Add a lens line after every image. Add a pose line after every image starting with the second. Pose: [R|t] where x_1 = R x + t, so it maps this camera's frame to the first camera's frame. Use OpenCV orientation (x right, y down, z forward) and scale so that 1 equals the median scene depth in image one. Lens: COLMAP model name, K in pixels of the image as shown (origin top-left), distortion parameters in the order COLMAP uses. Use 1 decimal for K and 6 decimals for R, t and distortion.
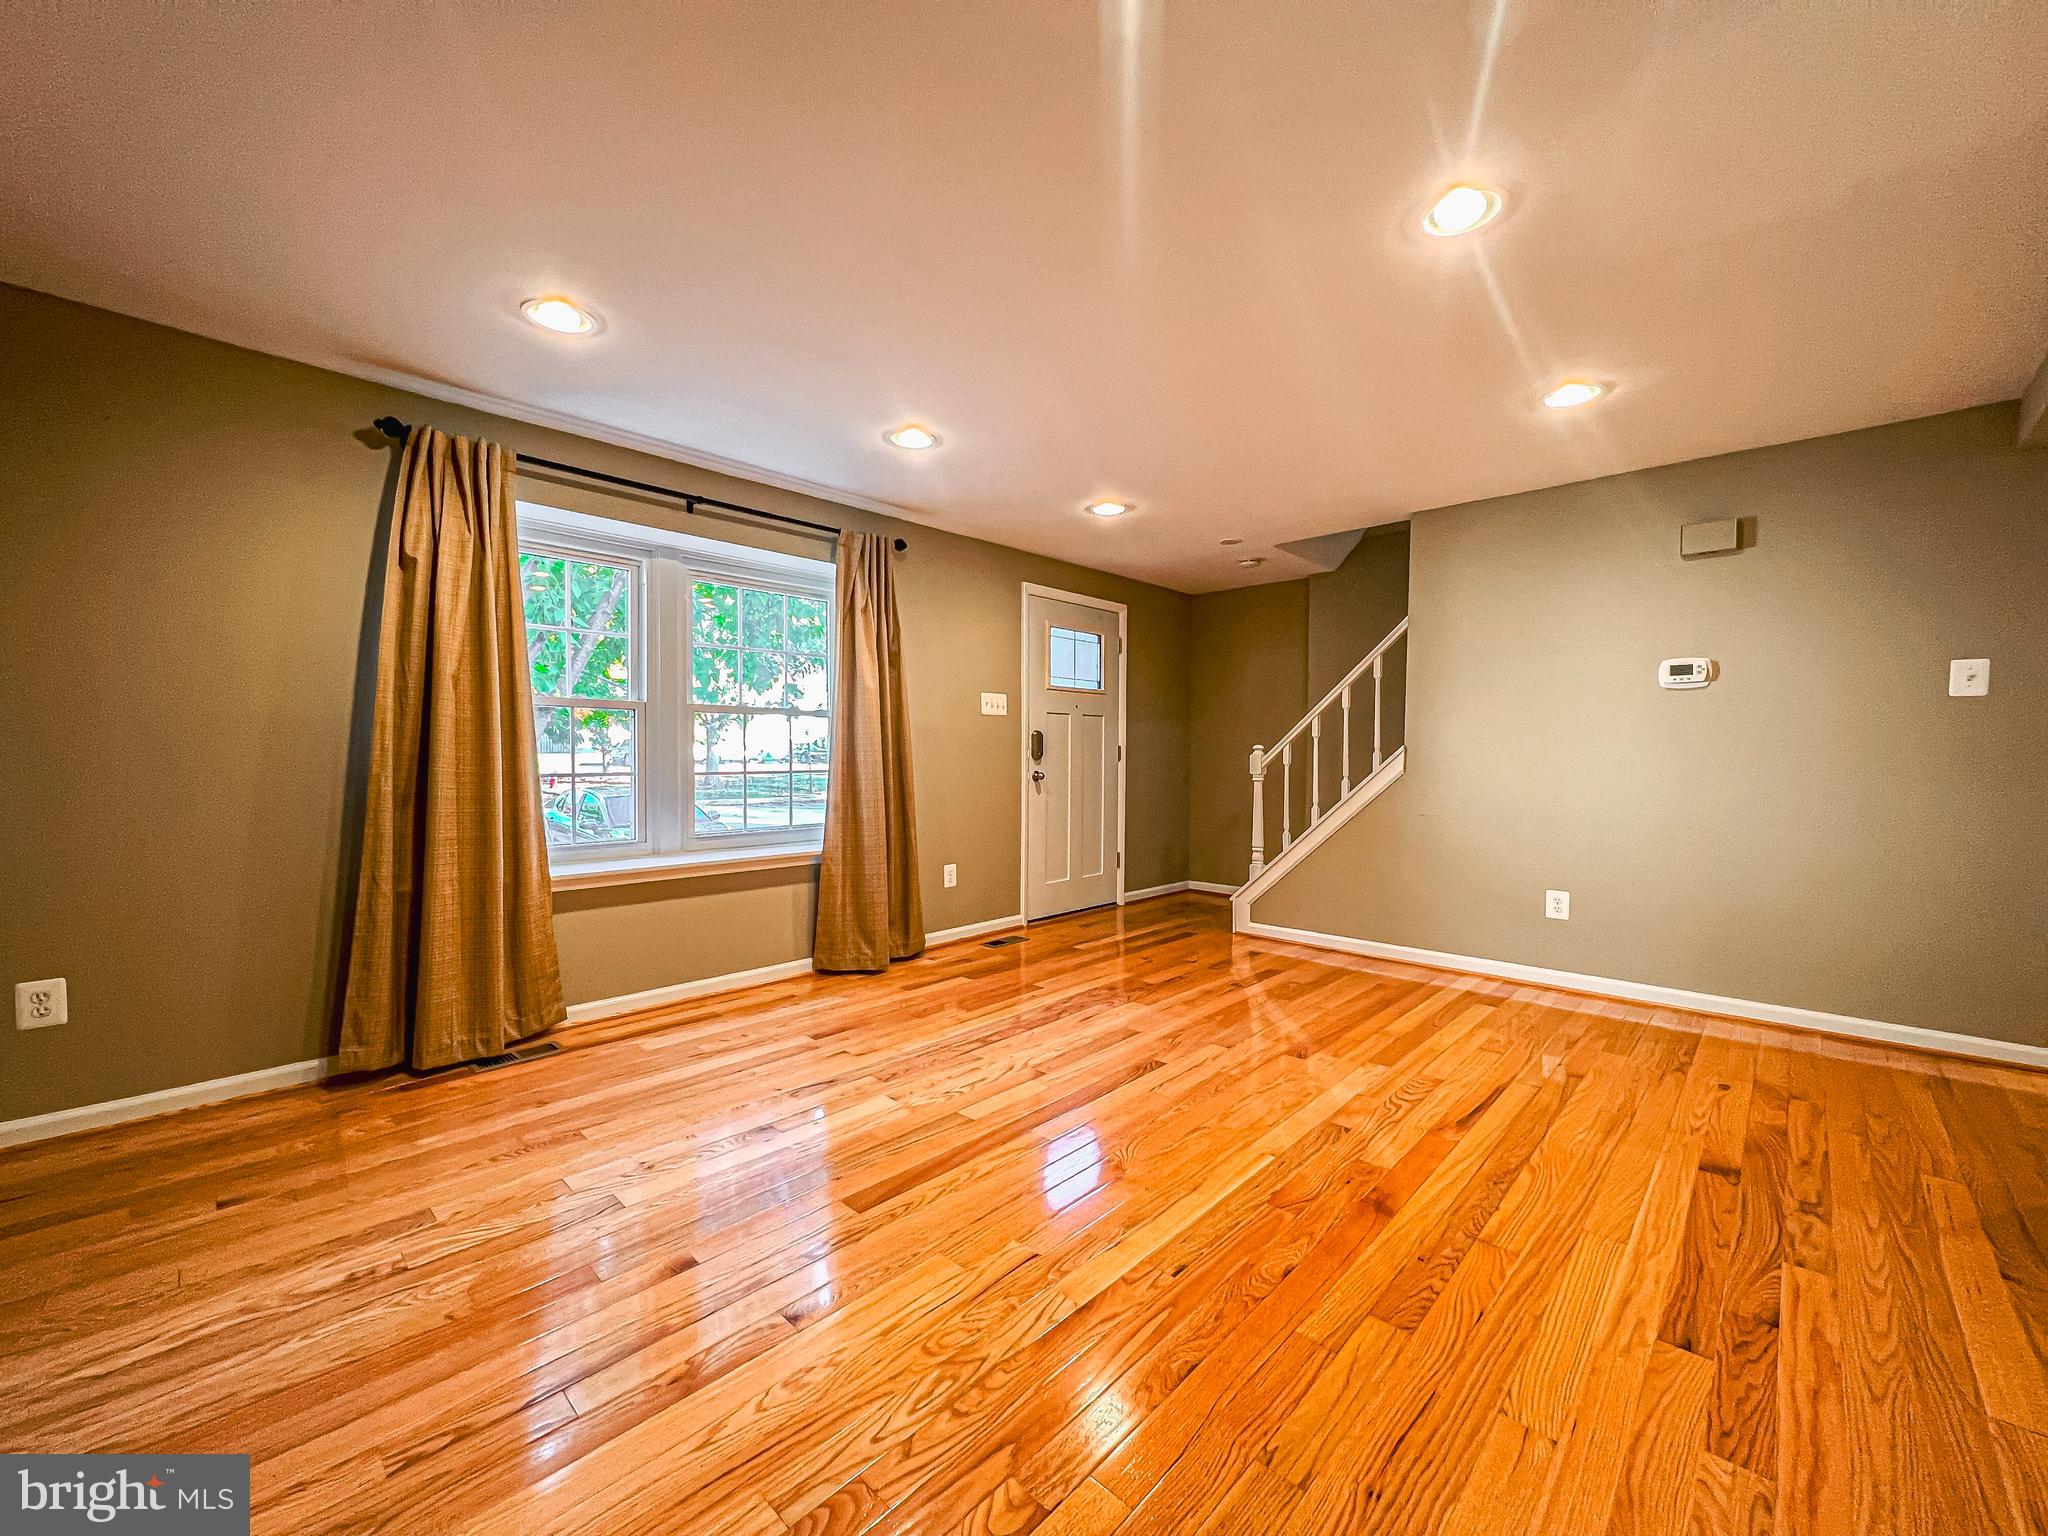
lens RADIAL K [[817.2, 0, 1024.5], [0, 817.2, 777.3], [0, 0, 1]] dist [-0.002810, 0.000452]
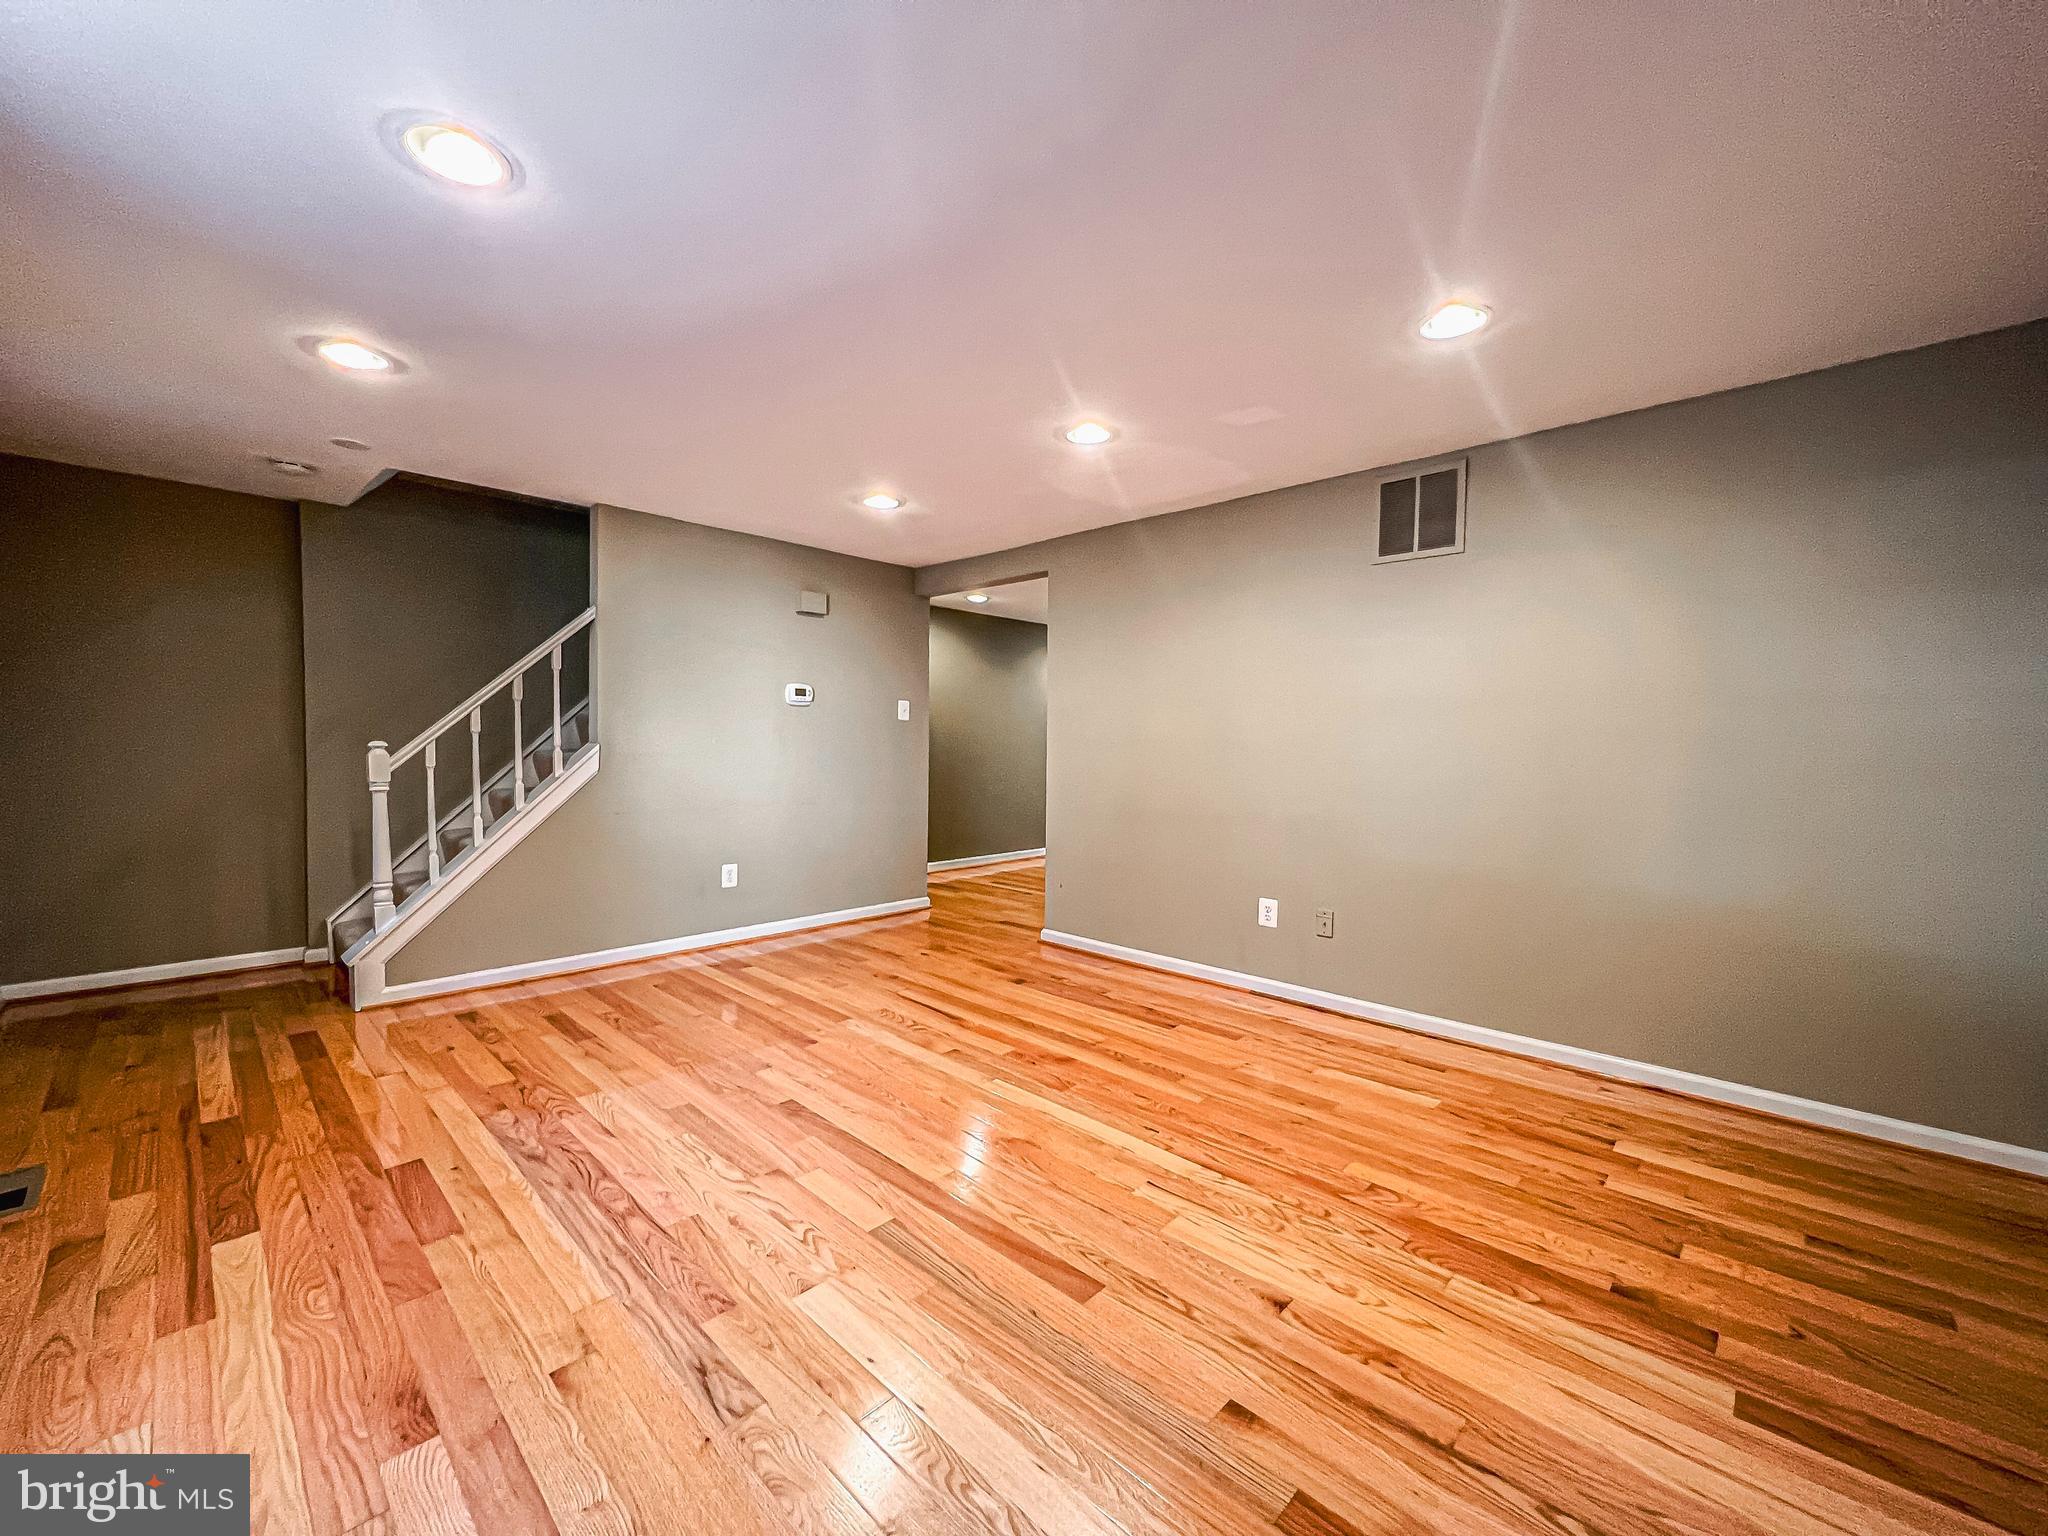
lens RADIAL K [[817.2, 0, 1024.5], [0, 817.2, 777.3], [0, 0, 1]] dist [-0.002810, 0.000452]
pose [[0.003071, -0.047744, 0.998855, -0.646500], [0.020245, 0.998658, 0.047672, -0.045993], [-0.999790, 0.020075, 0.004033, 0.640946]]
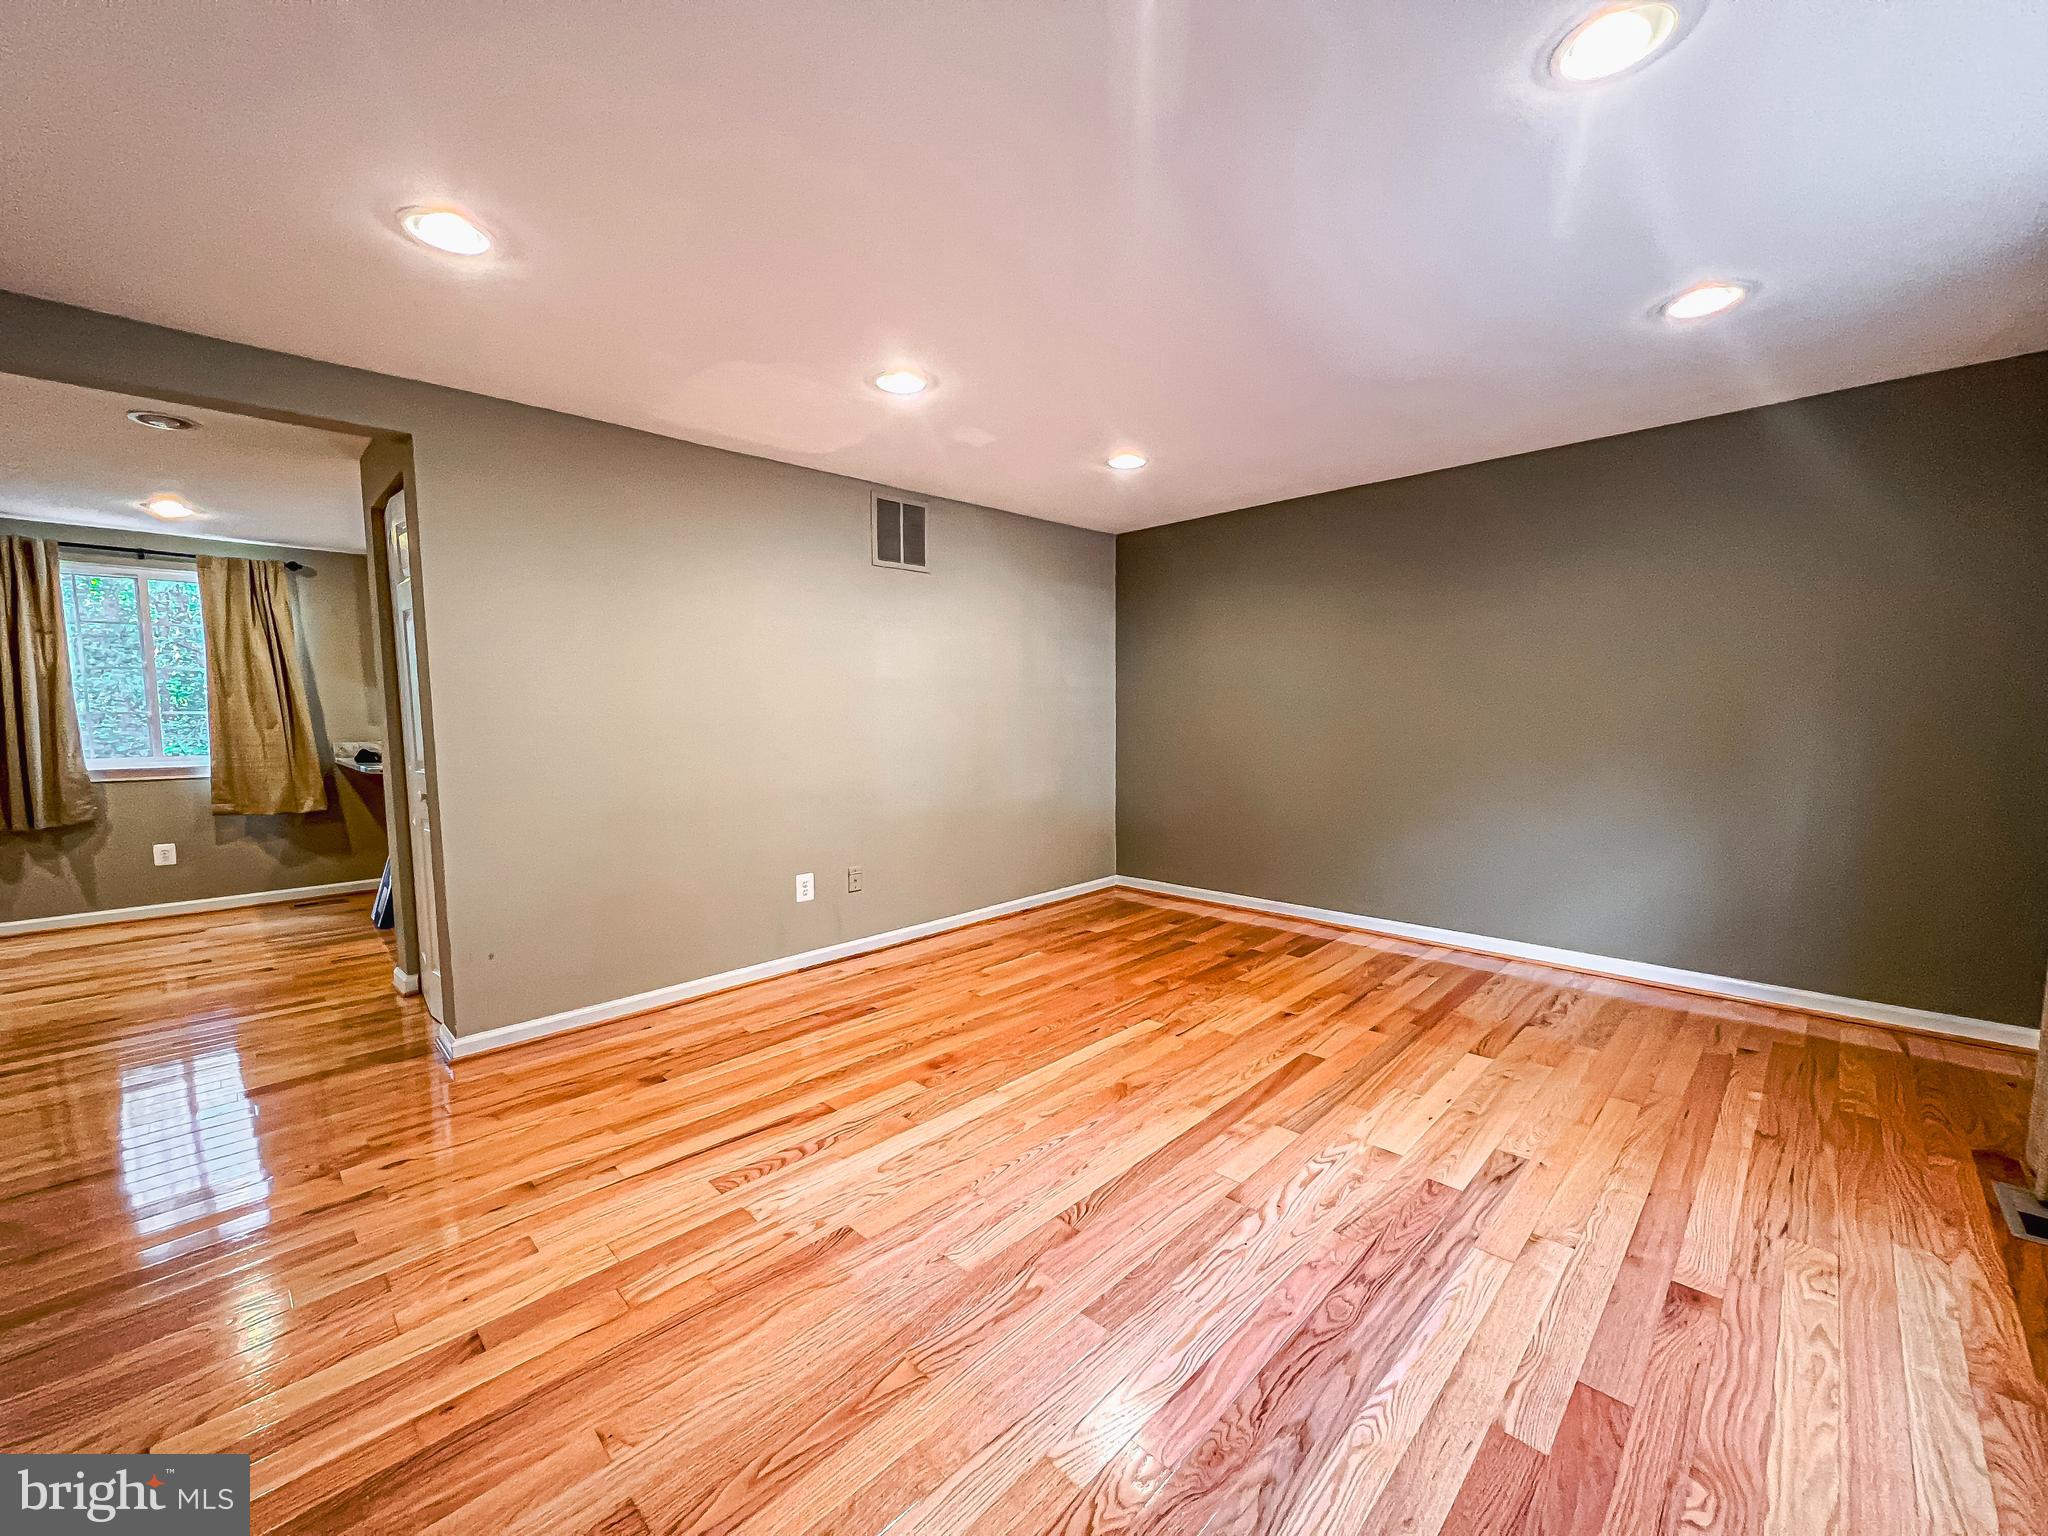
lens RADIAL K [[817.2, 0, 1024.5], [0, 817.2, 777.3], [0, 0, 1]] dist [-0.002810, 0.000452]
pose [[-0.999763, 0.007932, 0.020278, 0.161706], [0.010257, 0.993048, 0.117264, -0.083780], [-0.019207, 0.117444, -0.992894, 1.444816]]
